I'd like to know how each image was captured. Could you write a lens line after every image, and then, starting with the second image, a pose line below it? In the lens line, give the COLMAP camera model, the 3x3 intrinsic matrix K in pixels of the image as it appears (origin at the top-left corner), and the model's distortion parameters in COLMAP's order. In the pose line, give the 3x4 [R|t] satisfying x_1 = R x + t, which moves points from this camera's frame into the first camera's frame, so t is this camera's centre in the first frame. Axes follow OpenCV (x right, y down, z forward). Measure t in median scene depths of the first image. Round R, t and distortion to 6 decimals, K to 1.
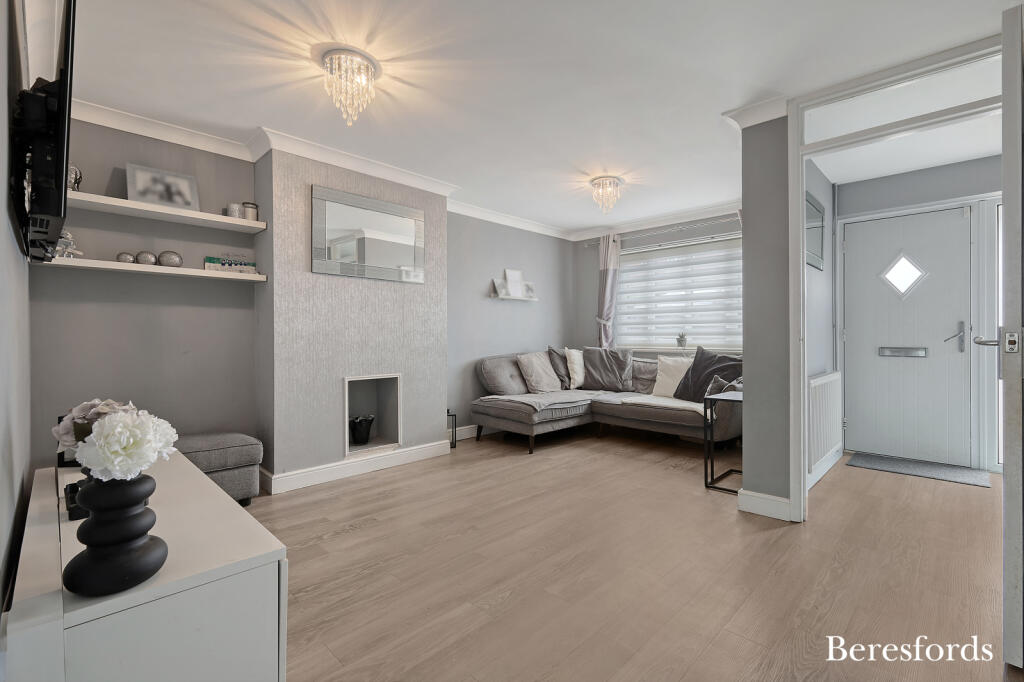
lens RADIAL K [[467.4, 0, 517.0], [0, 467.4, 338.5], [0, 0, 1]] dist [0.001079, 0.000010]
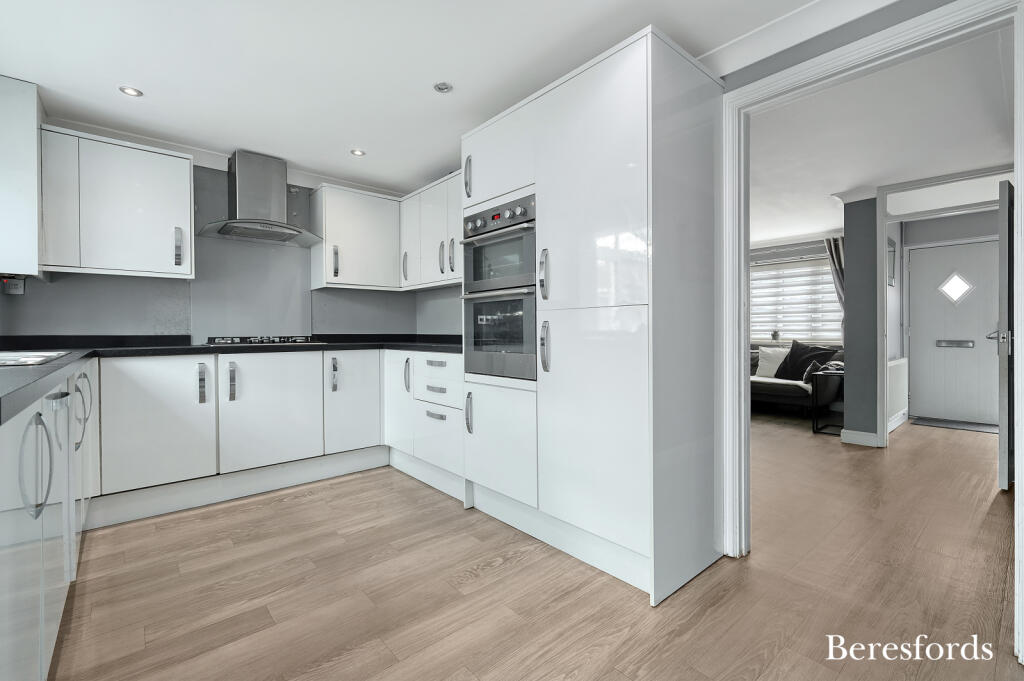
lens RADIAL K [[453.0, 0, 515.4], [0, 453.0, 336.6], [0, 0, 1]] dist [0.001181, 0.000025]
pose [[0.995969, -0.003117, -0.089639, -0.320737], [0.003898, 0.999956, 0.008532, -0.007832], [0.089608, -0.008847, 0.995938, -0.413579]]
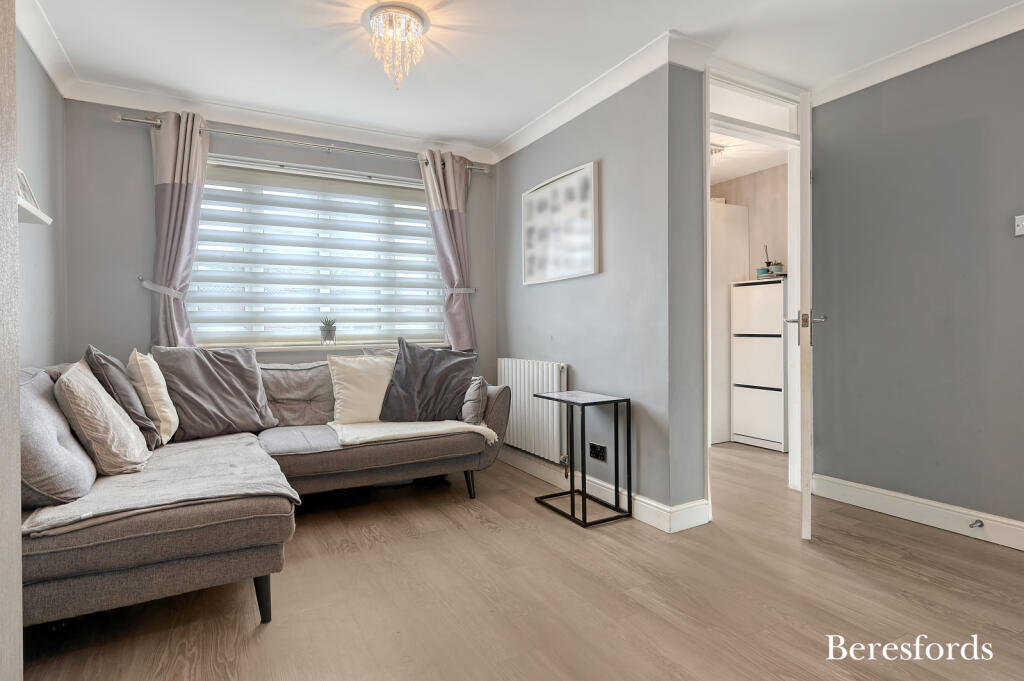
lens RADIAL K [[567.6, 0, 512.0], [0, 567.6, 340.5], [0, 0, 1]] dist [-0.005343, -0.000864]
pose [[0.278443, -0.026161, 0.960096, -0.366692], [0.008218, 0.999657, 0.024856, 0.001274], [-0.960418, 0.000969, 0.278563, 0.670056]]
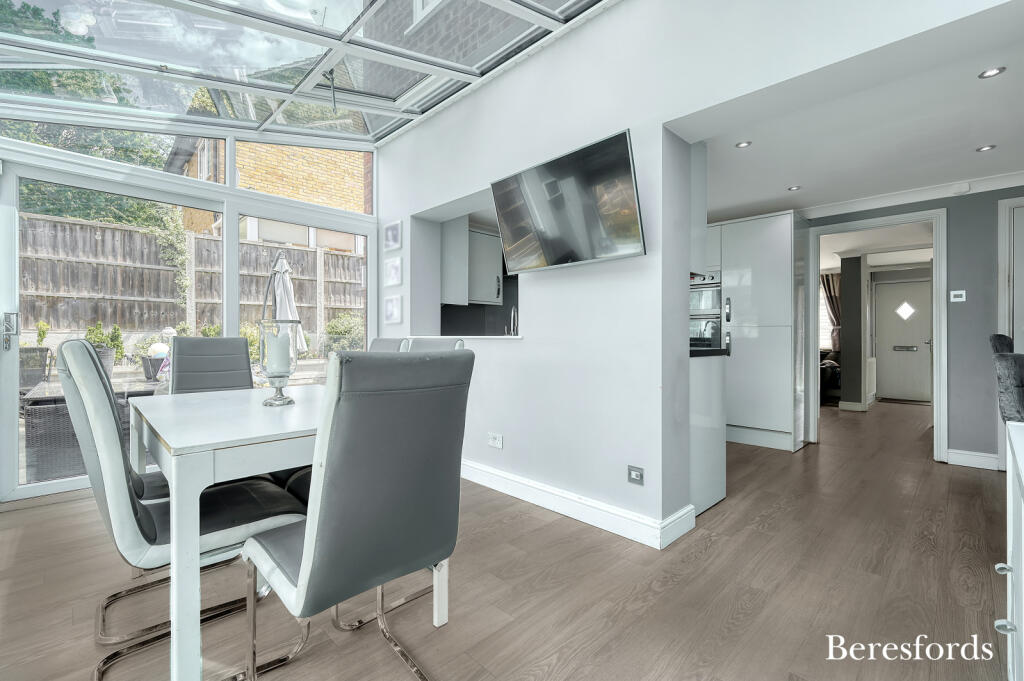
lens RADIAL K [[467.4, 0, 517.0], [0, 467.4, 338.0], [0, 0, 1]] dist [0.001079, 0.000010]
pose [[0.999961, 0.006491, -0.006061, -0.803562], [-0.006498, 0.999978, -0.001167, -0.003302], [0.006053, 0.001207, 0.999981, -0.985017]]
